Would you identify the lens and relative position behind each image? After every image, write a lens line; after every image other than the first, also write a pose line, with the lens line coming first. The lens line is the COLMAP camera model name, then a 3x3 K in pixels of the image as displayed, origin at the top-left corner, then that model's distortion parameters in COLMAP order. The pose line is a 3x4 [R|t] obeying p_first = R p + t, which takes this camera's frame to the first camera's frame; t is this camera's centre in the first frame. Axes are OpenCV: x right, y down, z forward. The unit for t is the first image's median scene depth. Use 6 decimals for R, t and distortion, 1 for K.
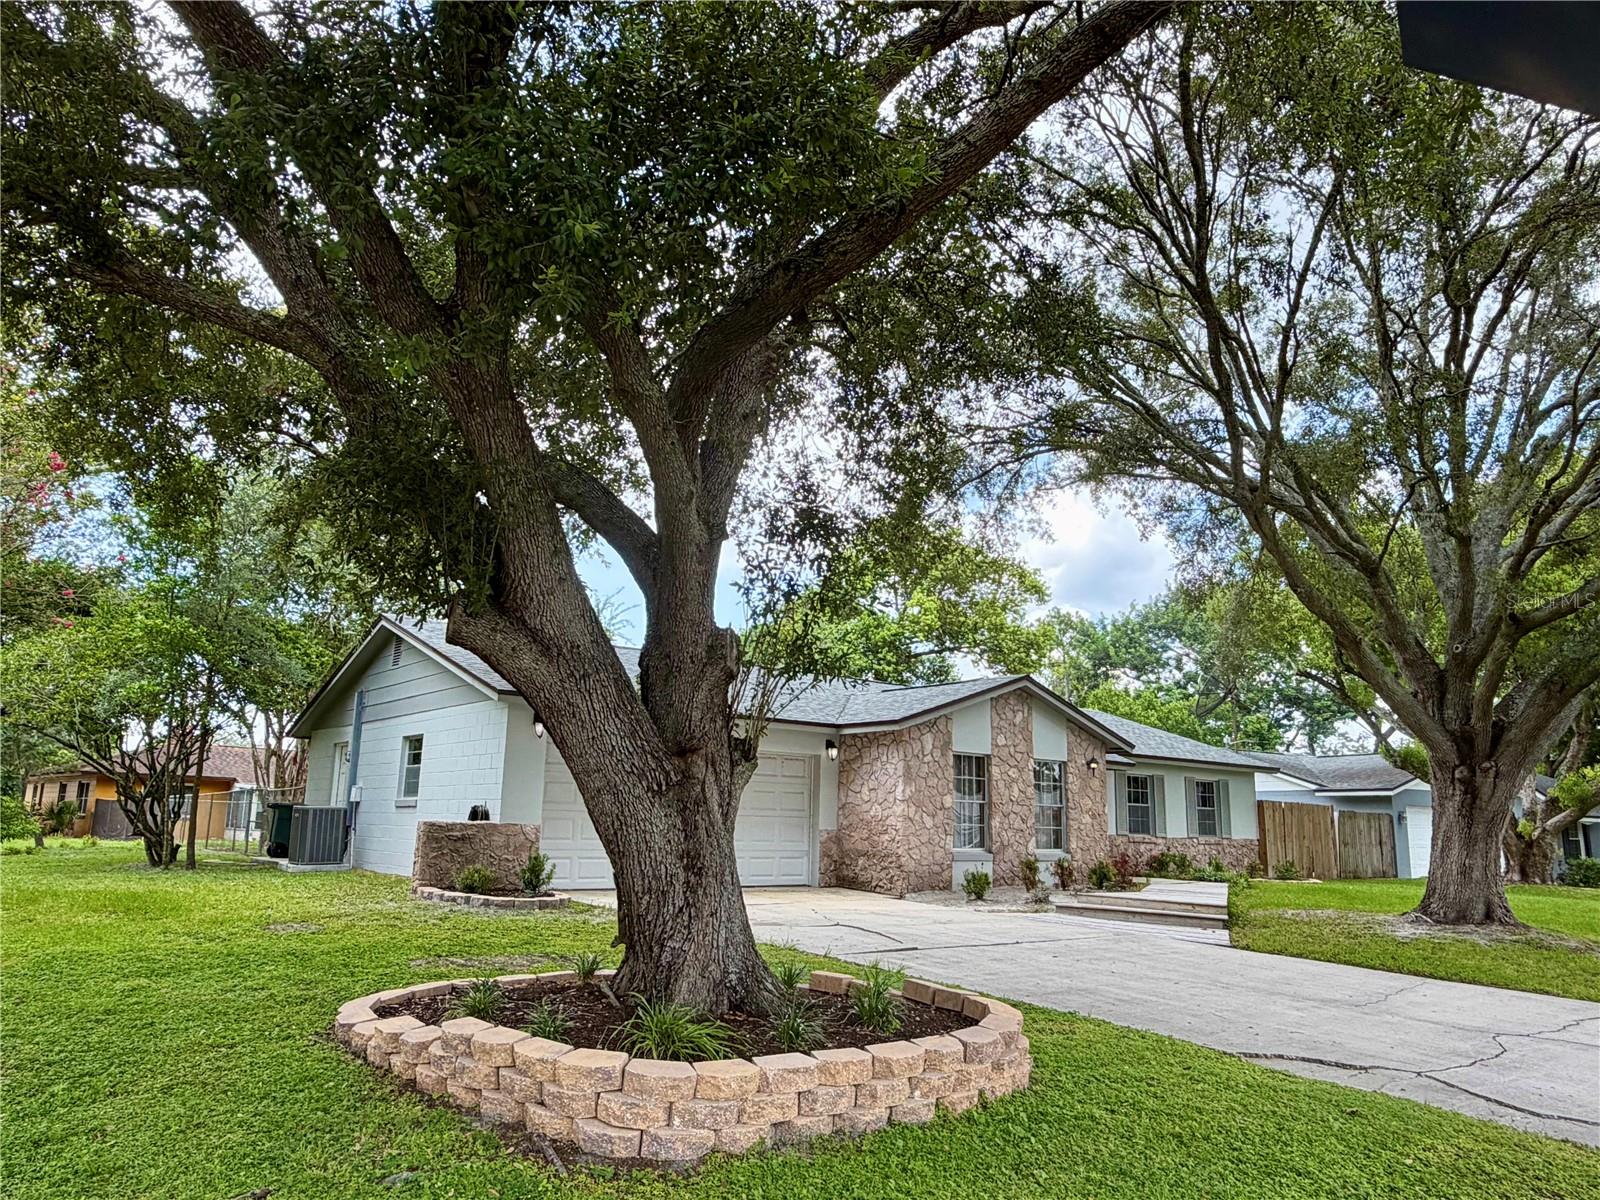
lens RADIAL K [[1098.3, 0, 800.0], [0, 1098.3, 600.0], [0, 0, 1]] dist [-0.001702, -0.004055]
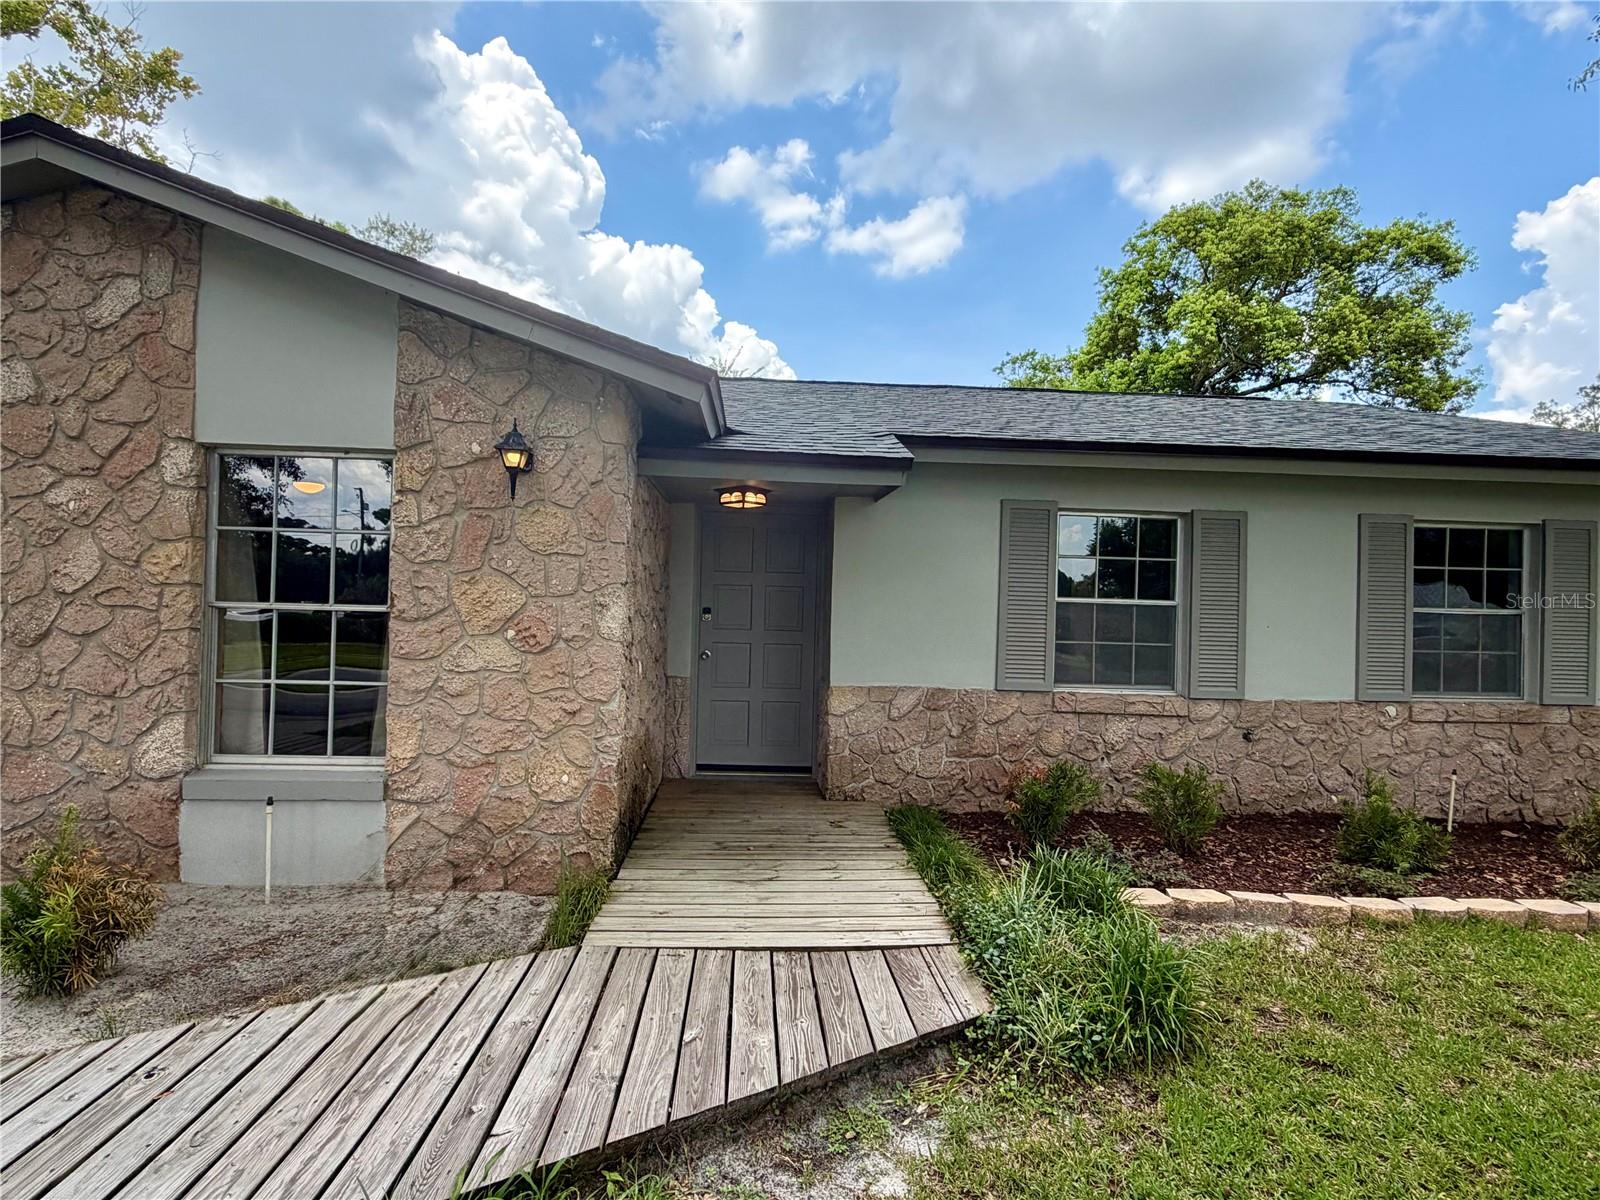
lens RADIAL K [[835.5, 0, 800.0], [0, 835.5, 600.0], [0, 0, 1]] dist [-0.000658, -0.001406]
pose [[0.810059, -0.007371, -0.586302, 0.337624], [0.112324, 0.983353, 0.142830, 0.124147], [0.575490, -0.181556, 0.797401, 0.661645]]
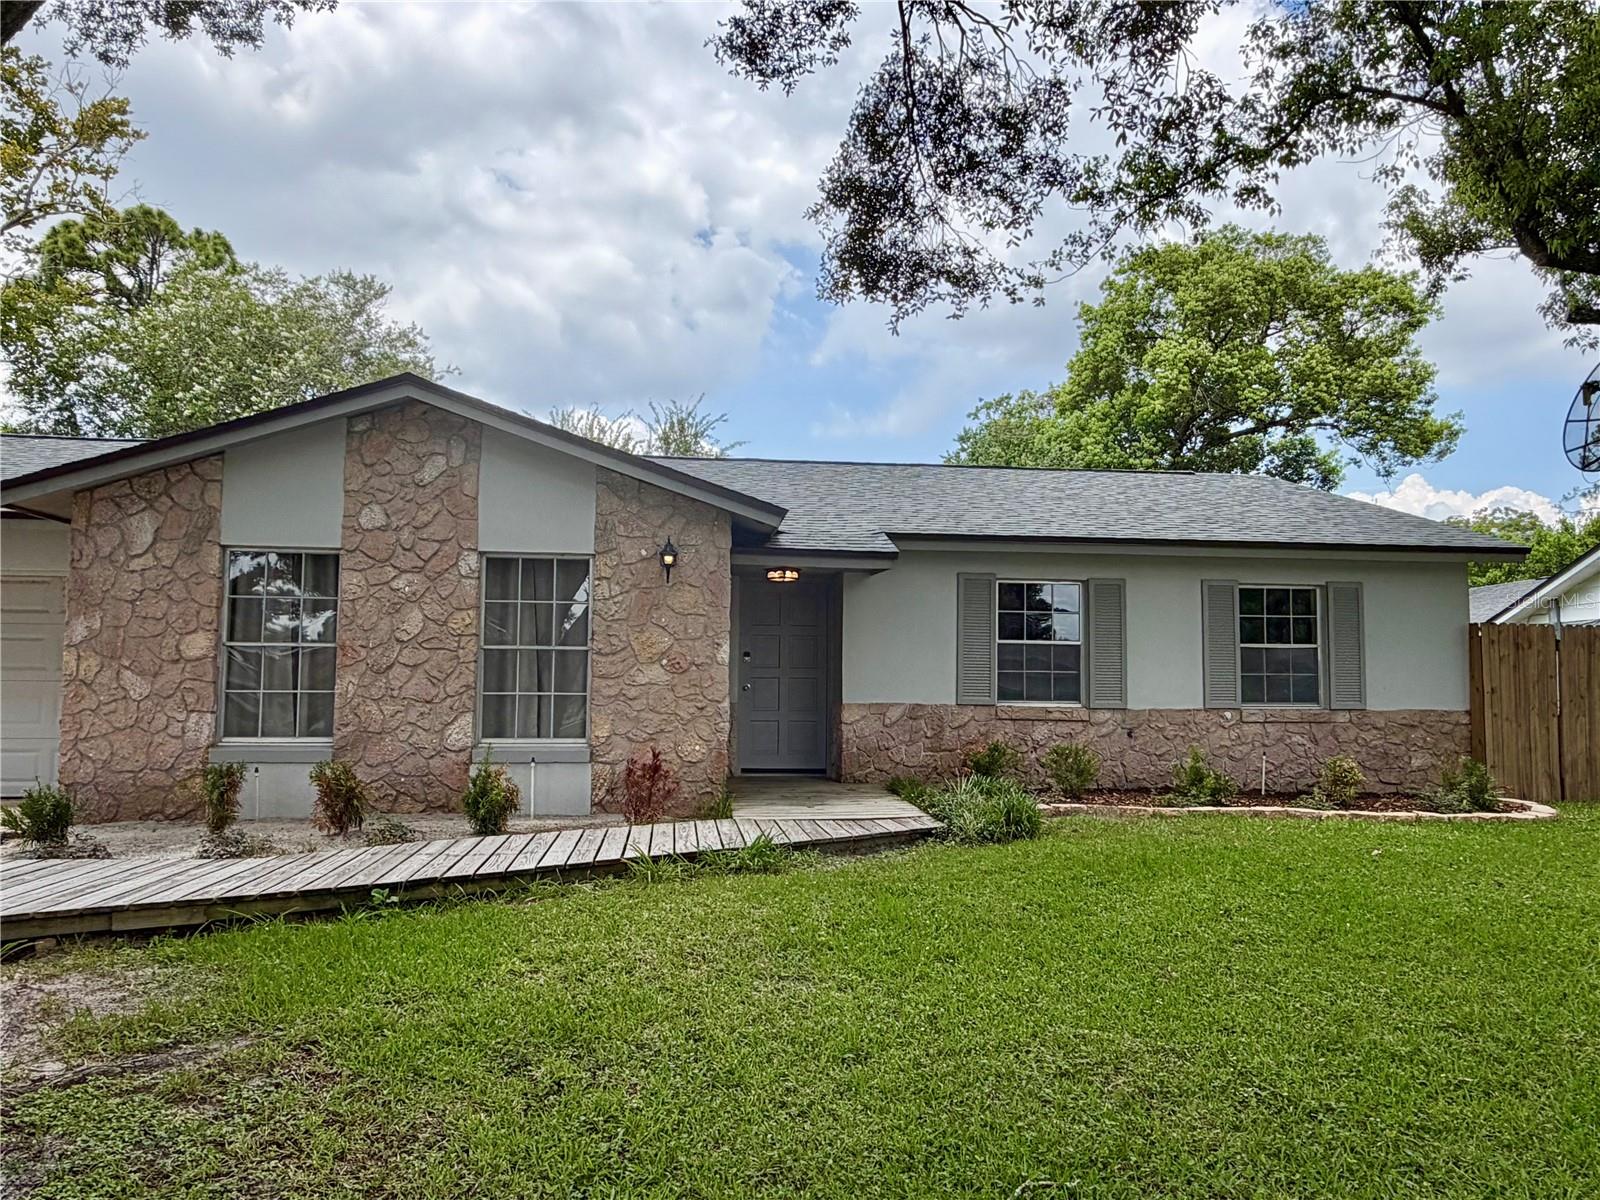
lens RADIAL K [[1098.3, 0, 800.0], [0, 1098.3, 600.0], [0, 0, 1]] dist [-0.001702, -0.004055]
pose [[0.842315, -0.054141, -0.536260, 0.426541], [0.119050, 0.989057, 0.087138, 0.101810], [0.525674, -0.137239, 0.839543, 0.485161]]
